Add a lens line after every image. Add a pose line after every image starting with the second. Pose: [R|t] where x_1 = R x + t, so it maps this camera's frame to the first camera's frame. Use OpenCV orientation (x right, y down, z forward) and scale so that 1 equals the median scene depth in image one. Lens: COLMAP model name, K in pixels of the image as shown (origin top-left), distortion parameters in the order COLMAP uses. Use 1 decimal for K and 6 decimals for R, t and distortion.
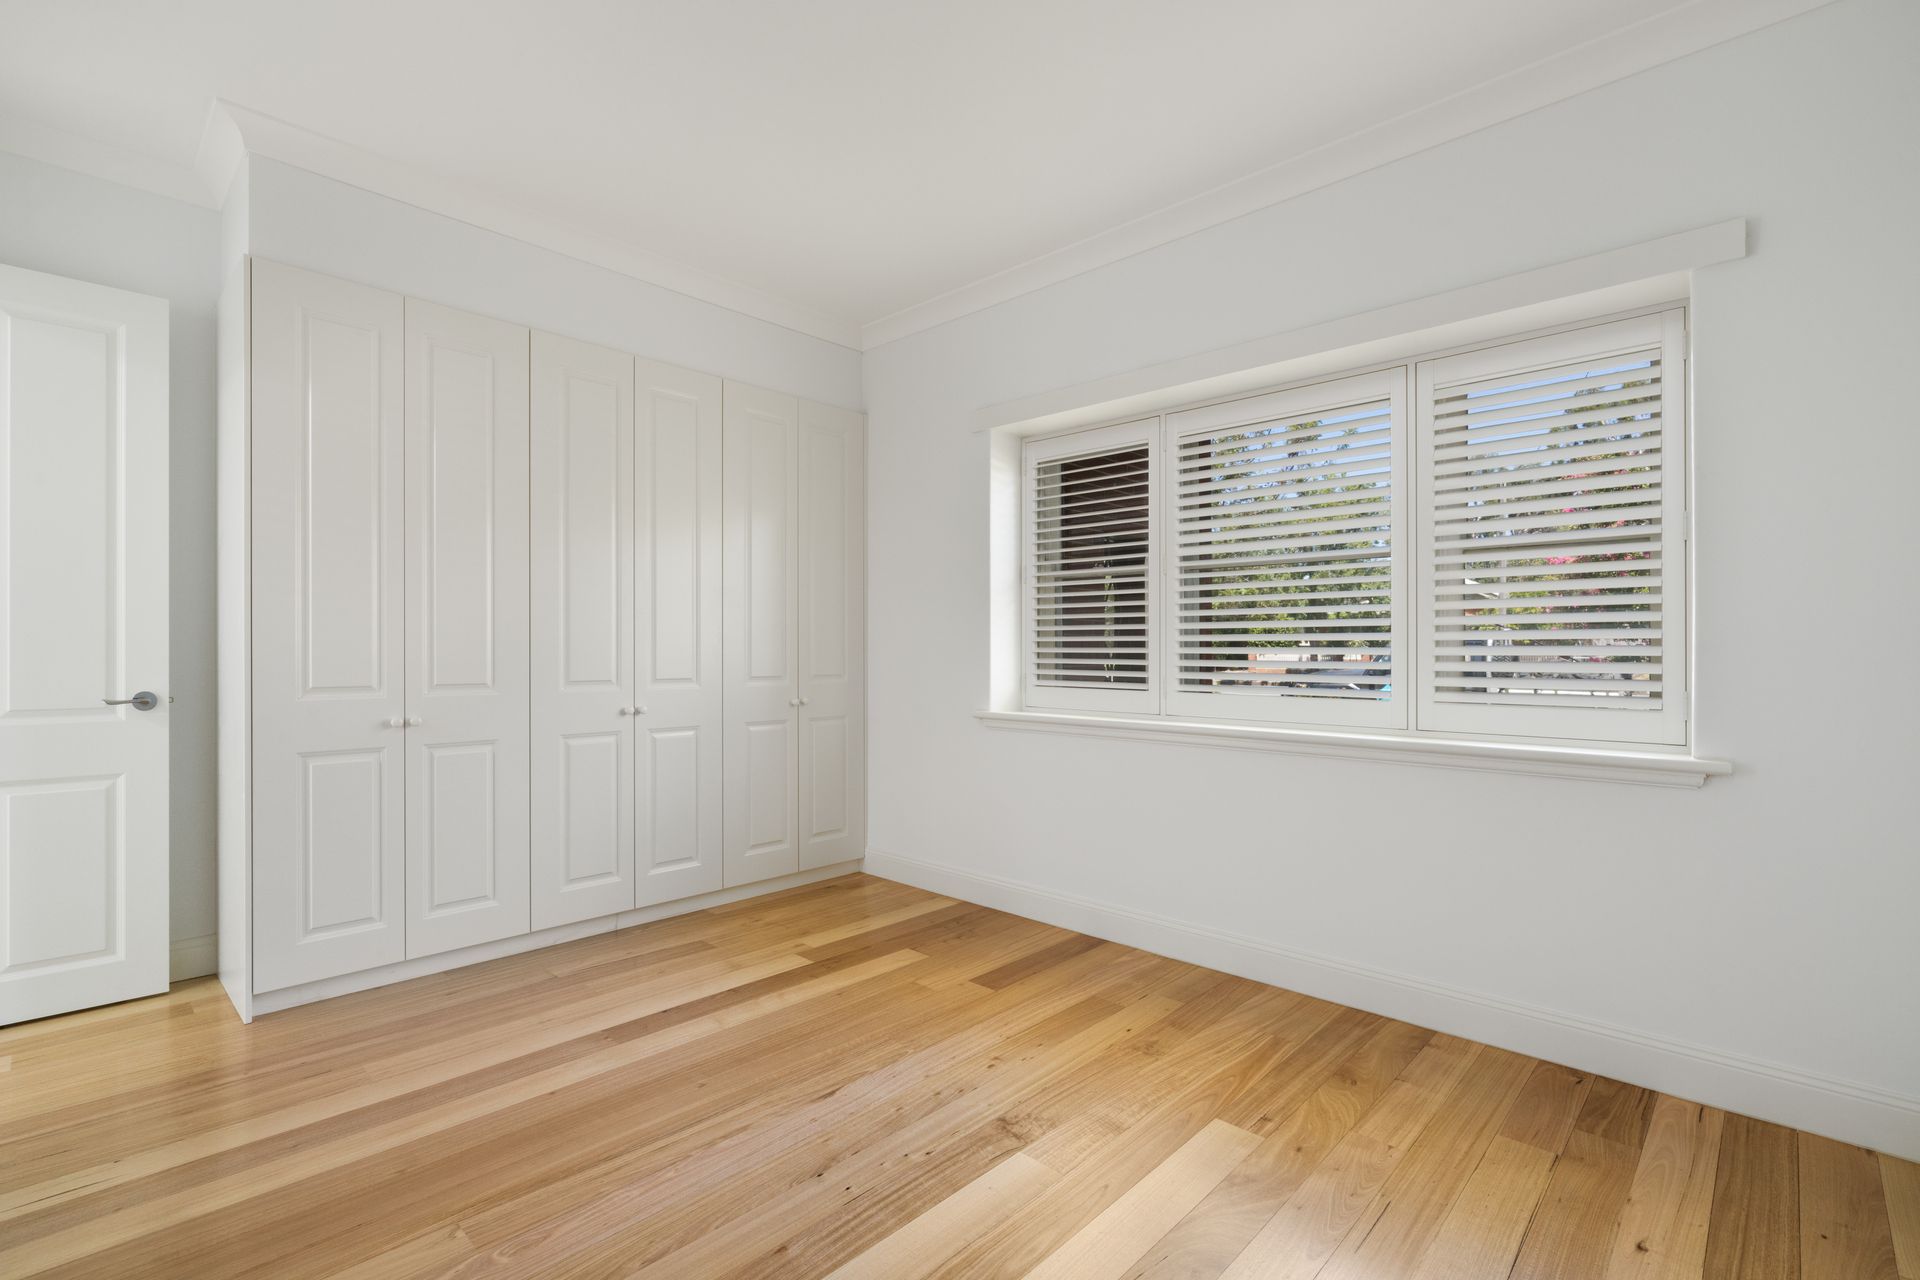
lens RADIAL K [[874.9, 0, 970.3], [0, 874.9, 659.9], [0, 0, 1]] dist [-0.017111, 0.000386]
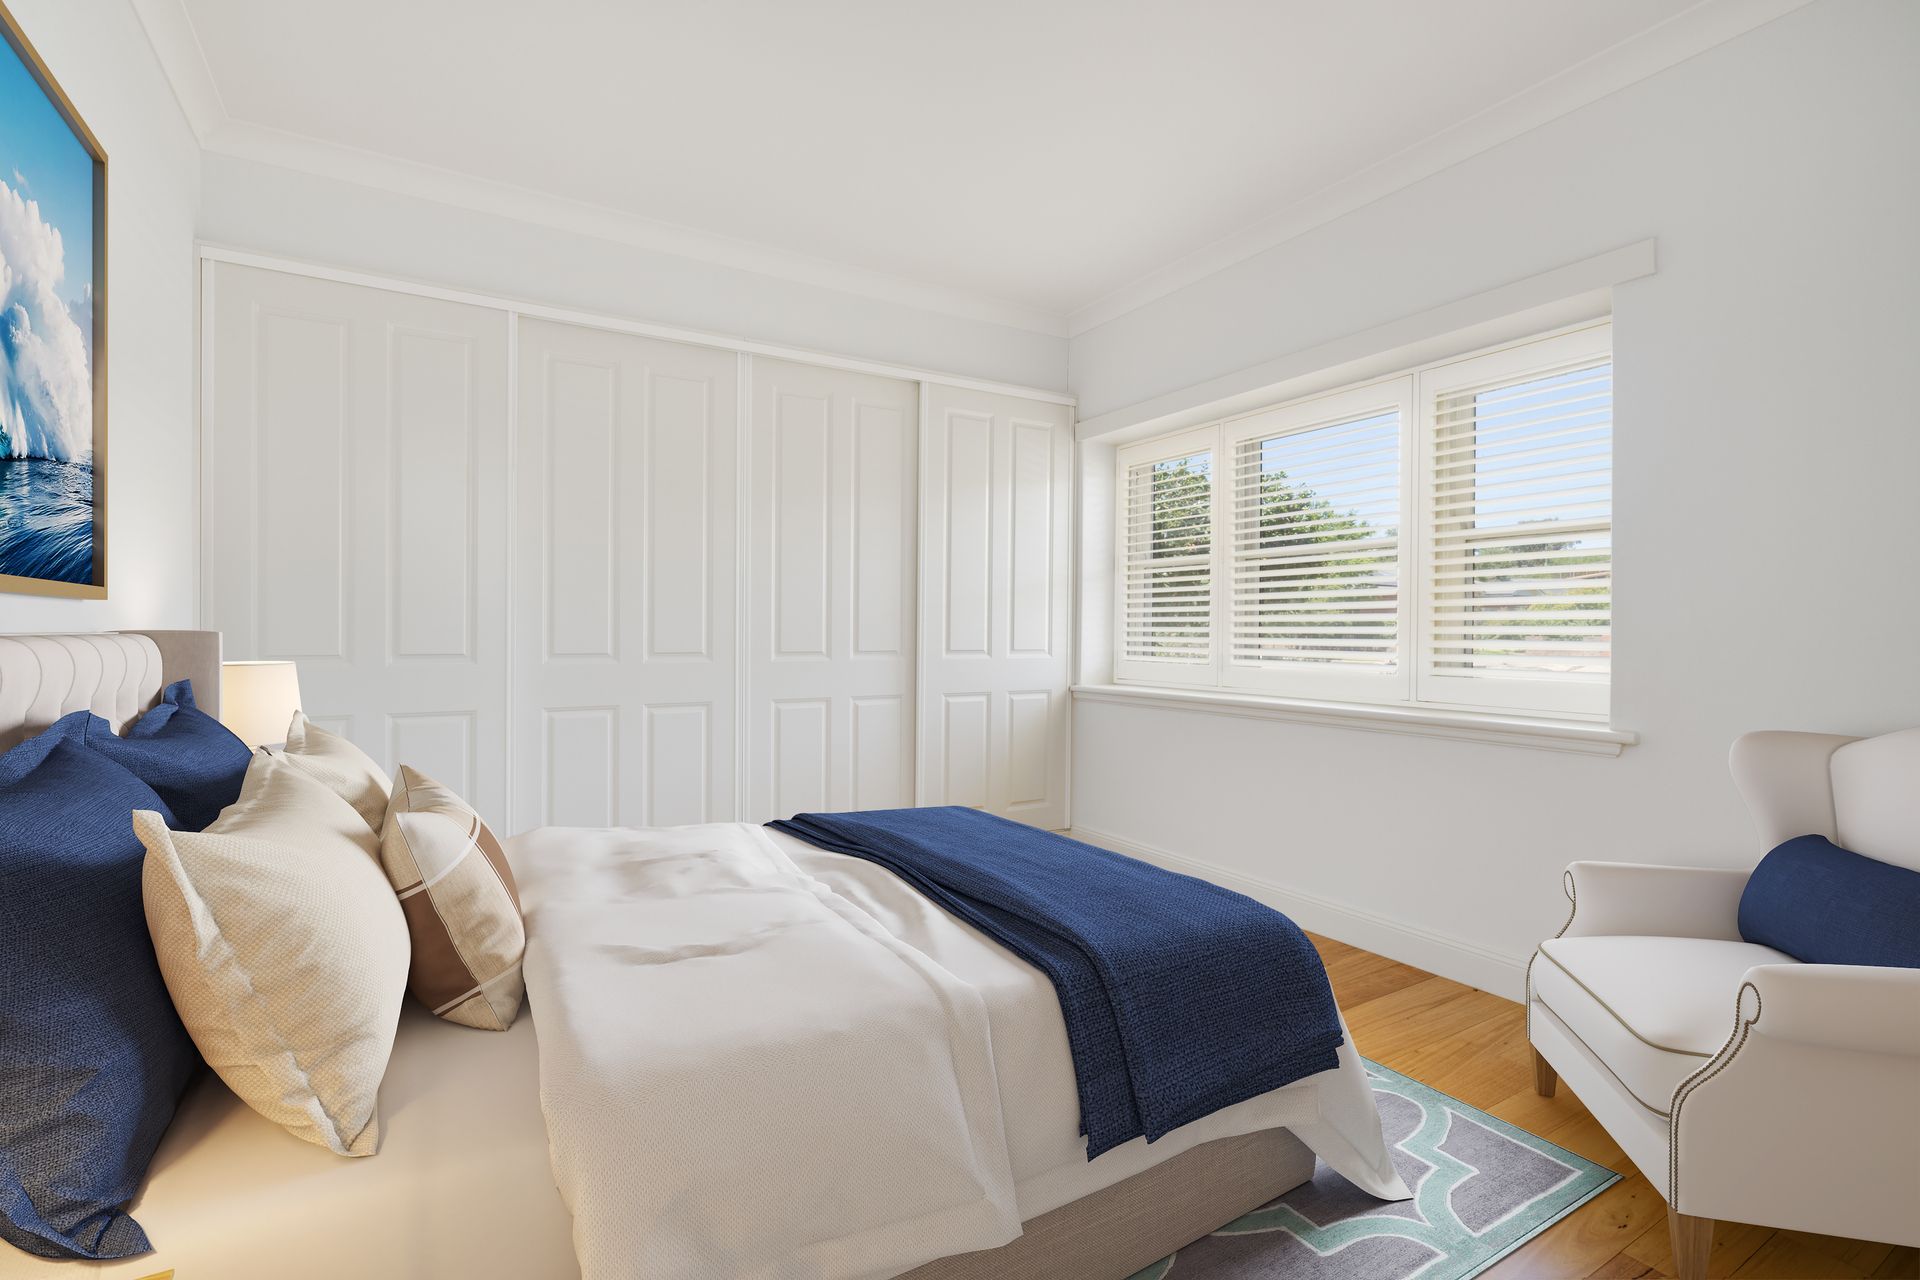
lens RADIAL K [[874.9, 0, 950.0], [0, 874.9, 625.5], [0, 0, 1]] dist [-0.017111, 0.000386]
pose [[0.958850, 0.000025, -0.283912, 0.253083], [-0.004546, 0.999873, -0.015265, 0.002764], [0.283875, 0.015927, 0.958729, -0.227397]]
